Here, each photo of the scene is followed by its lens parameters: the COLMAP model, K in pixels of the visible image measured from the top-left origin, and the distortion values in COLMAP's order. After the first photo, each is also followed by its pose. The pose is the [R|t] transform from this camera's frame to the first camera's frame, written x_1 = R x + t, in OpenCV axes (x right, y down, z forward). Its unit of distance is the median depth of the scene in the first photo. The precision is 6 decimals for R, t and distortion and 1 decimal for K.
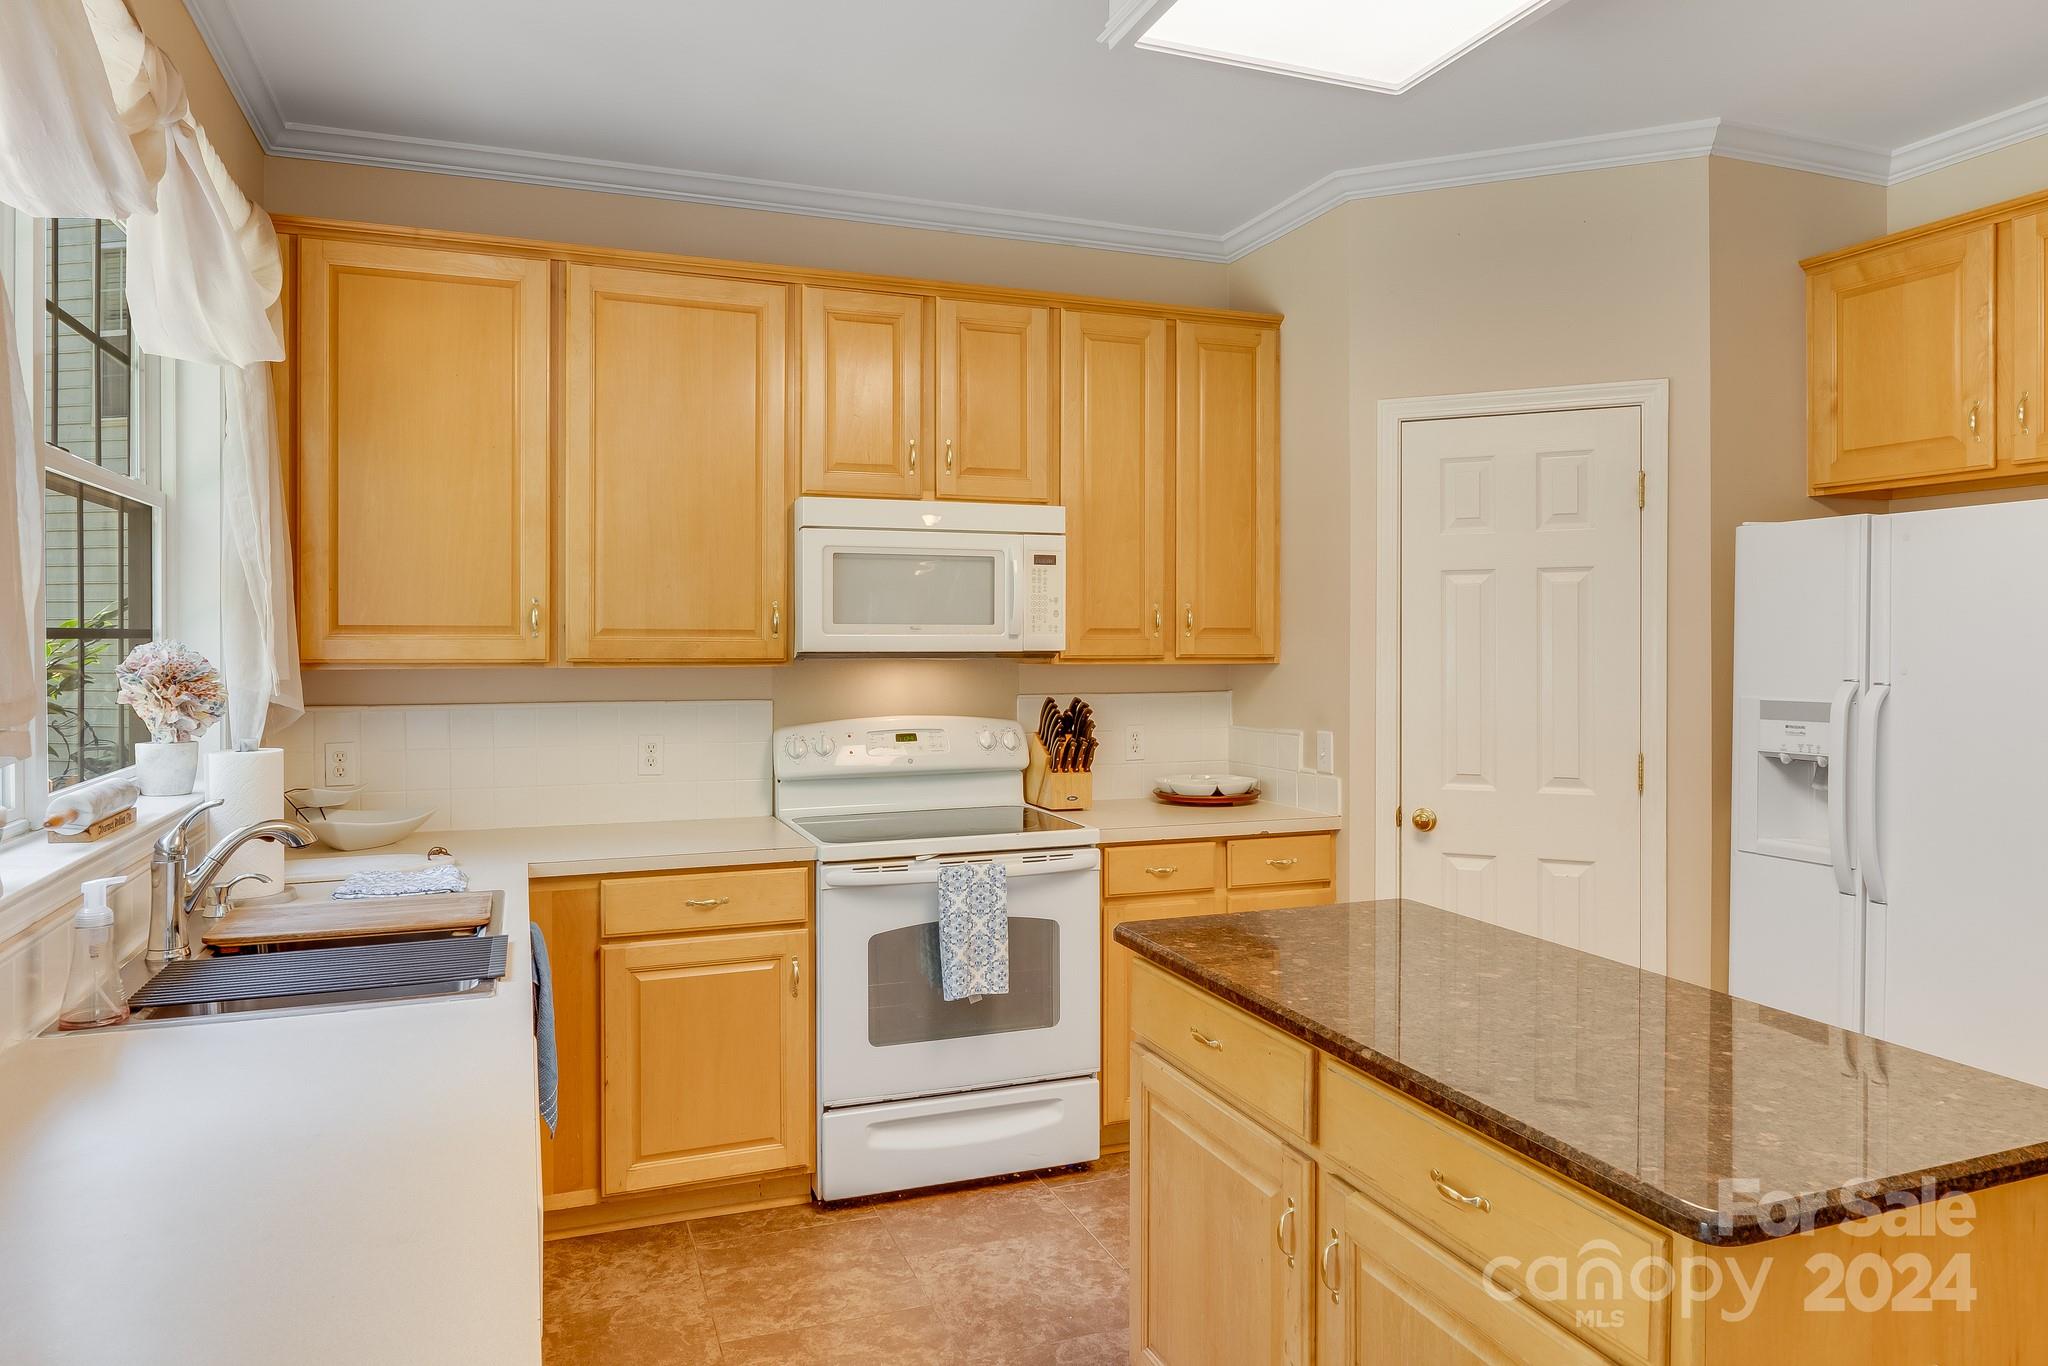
lens RADIAL K [[1309.8, 0, 1022.7], [0, 1309.8, 639.9], [0, 0, 1]] dist [-0.002328, -0.001063]
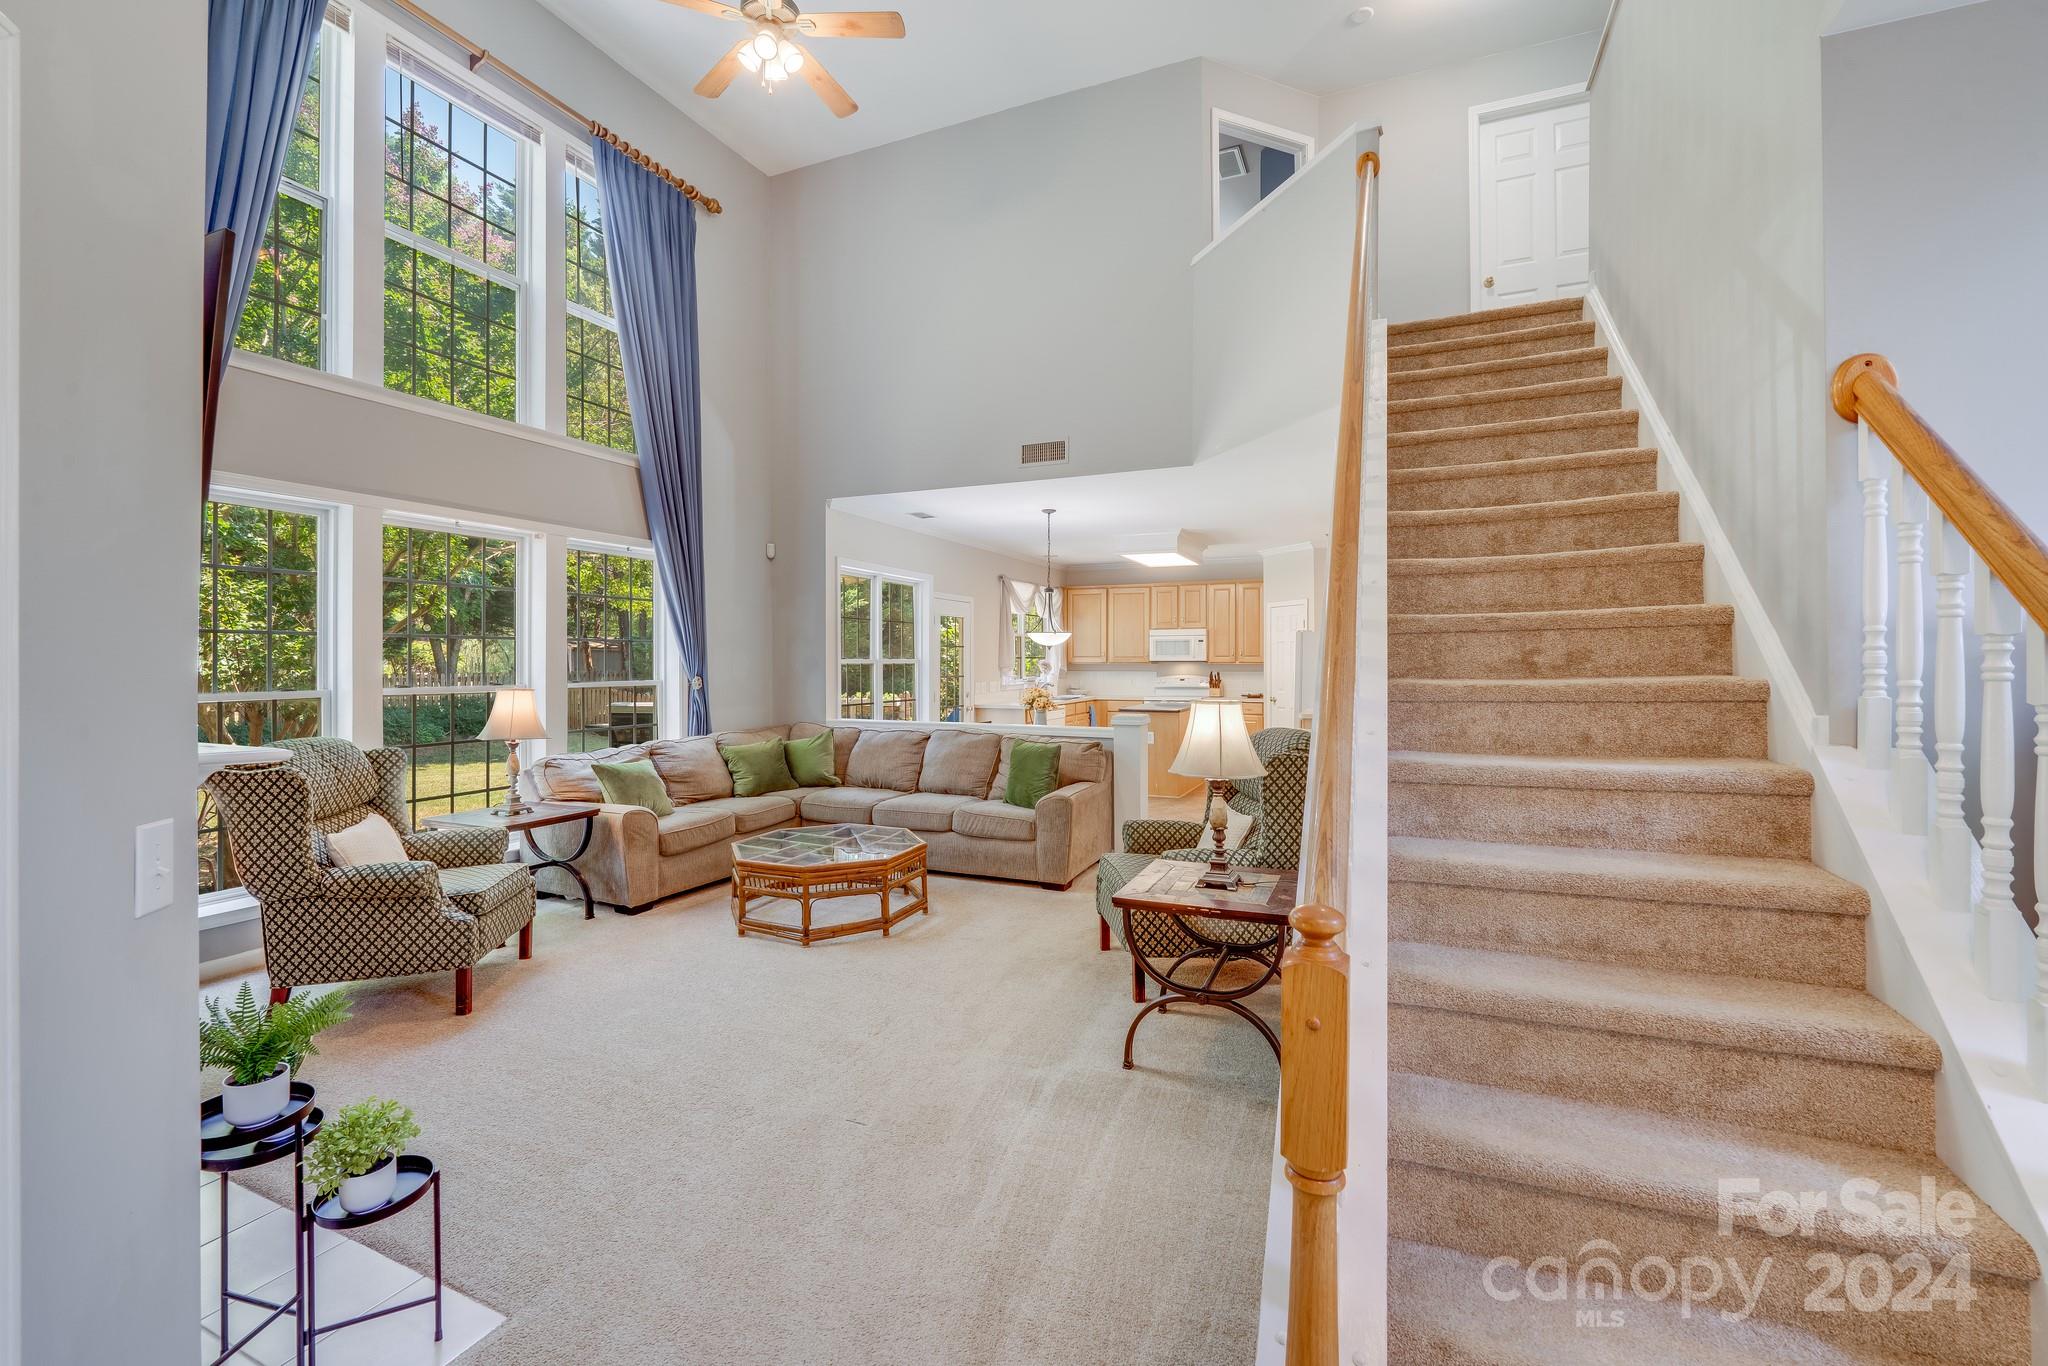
lens RADIAL K [[848.2, 0, 1030.5], [0, 848.2, 656.6], [0, 0, 1]] dist [0.001067, -0.000236]
pose [[0.723172, -0.005521, -0.690646, 1.787346], [0.001402, 0.999978, -0.006525, 0.013554], [0.690667, 0.003751, 0.723163, -1.708814]]
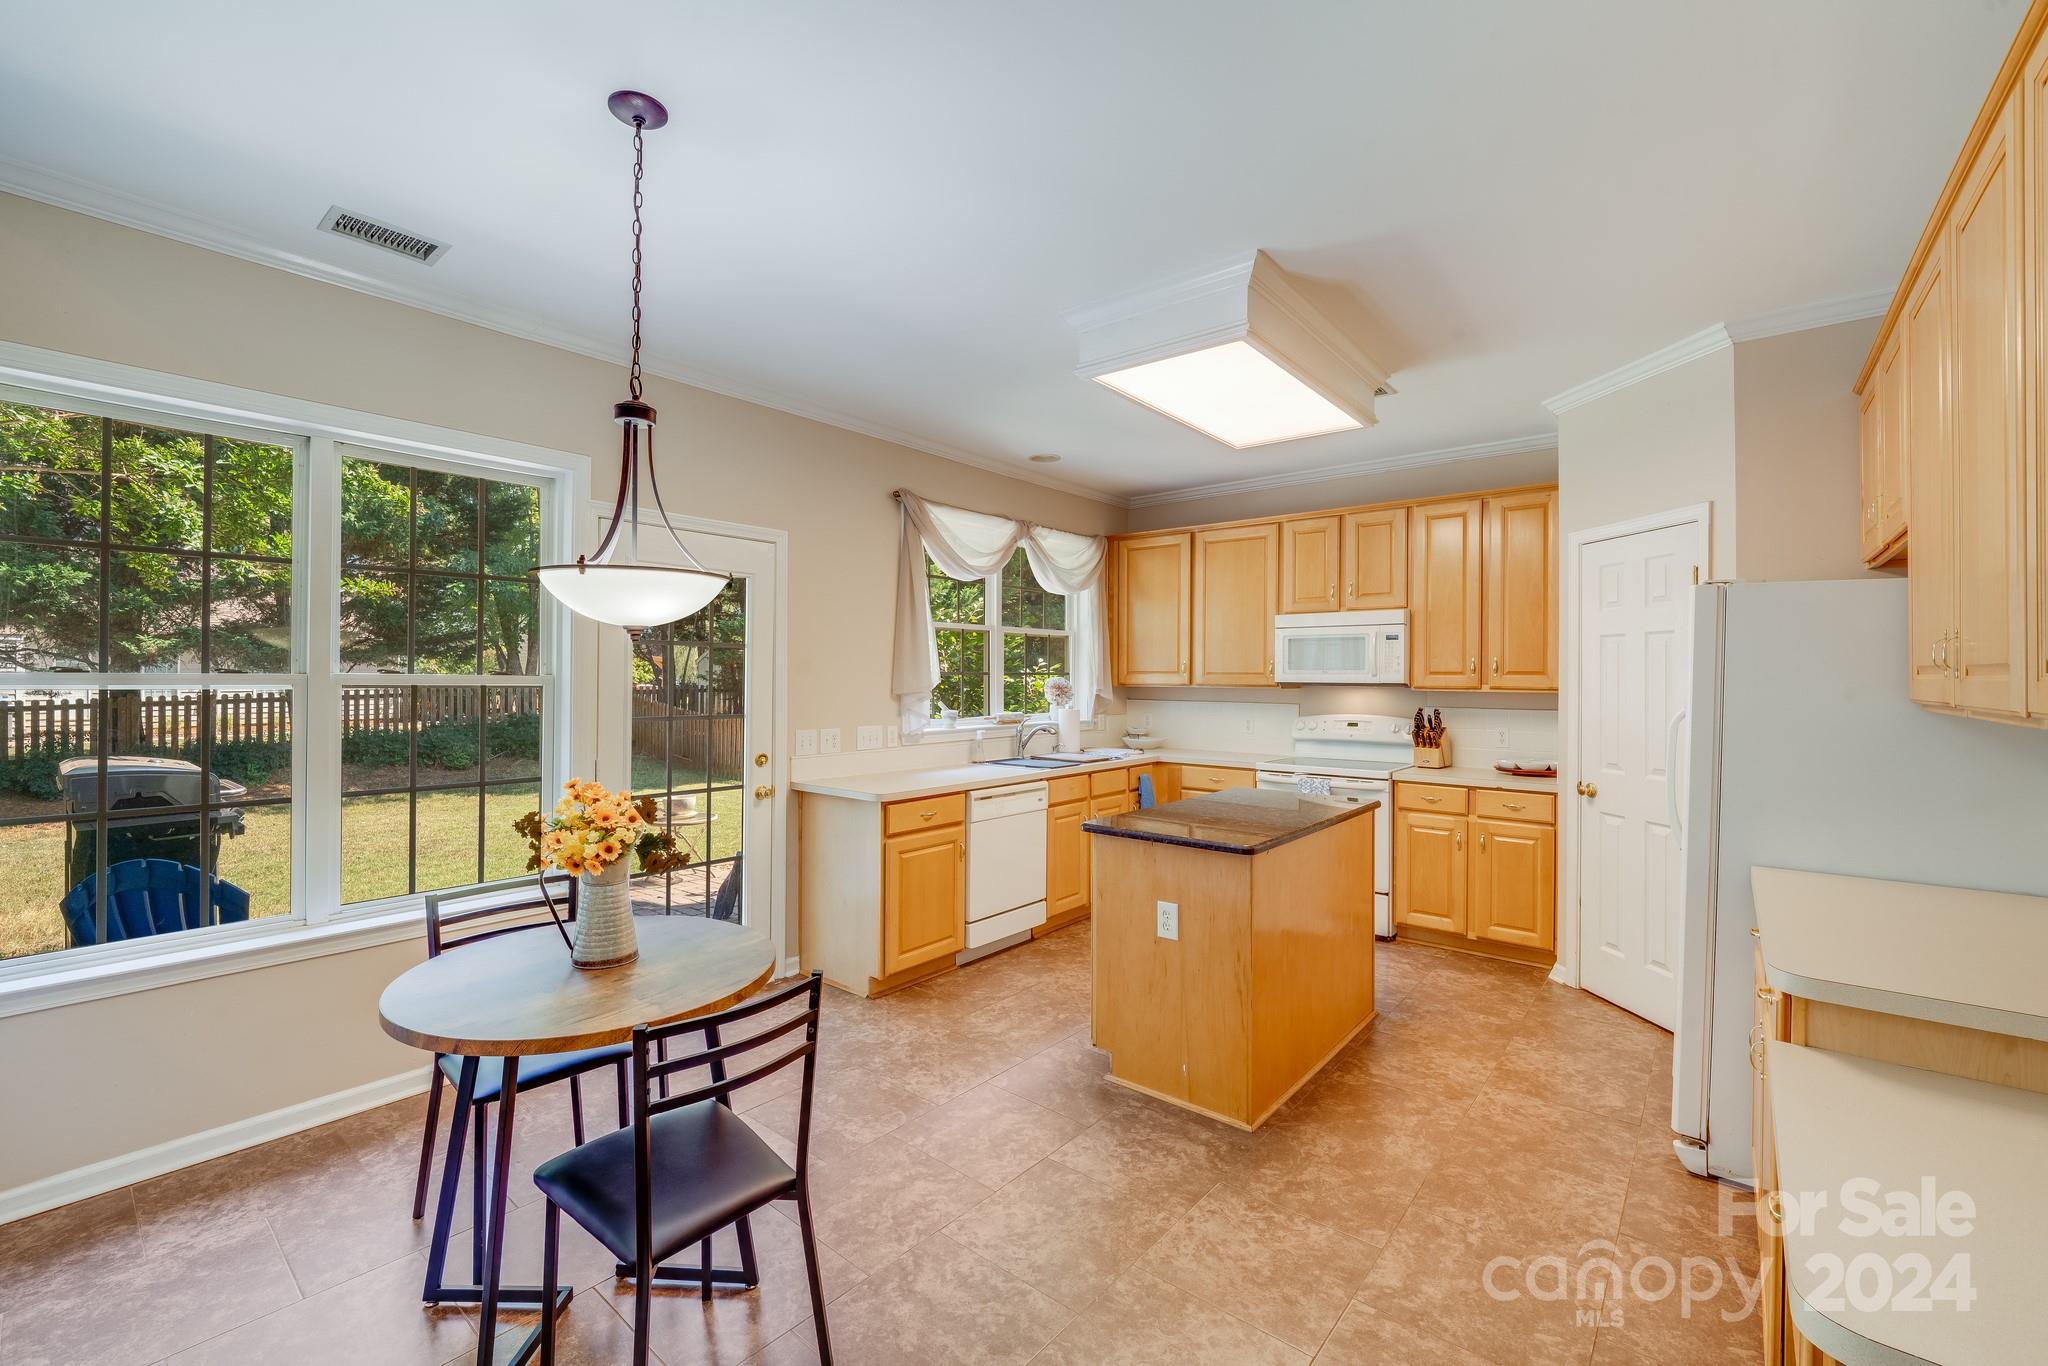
lens RADIAL K [[836.2, 0, 1017.9], [0, 836.2, 669.9], [0, 0, 1]] dist [-0.003406, -0.001061]
pose [[0.495345, -0.003386, -0.868690, 0.913166], [-0.006819, 0.999946, -0.007786, 0.002042], [0.868670, 0.009780, 0.495295, -0.134970]]
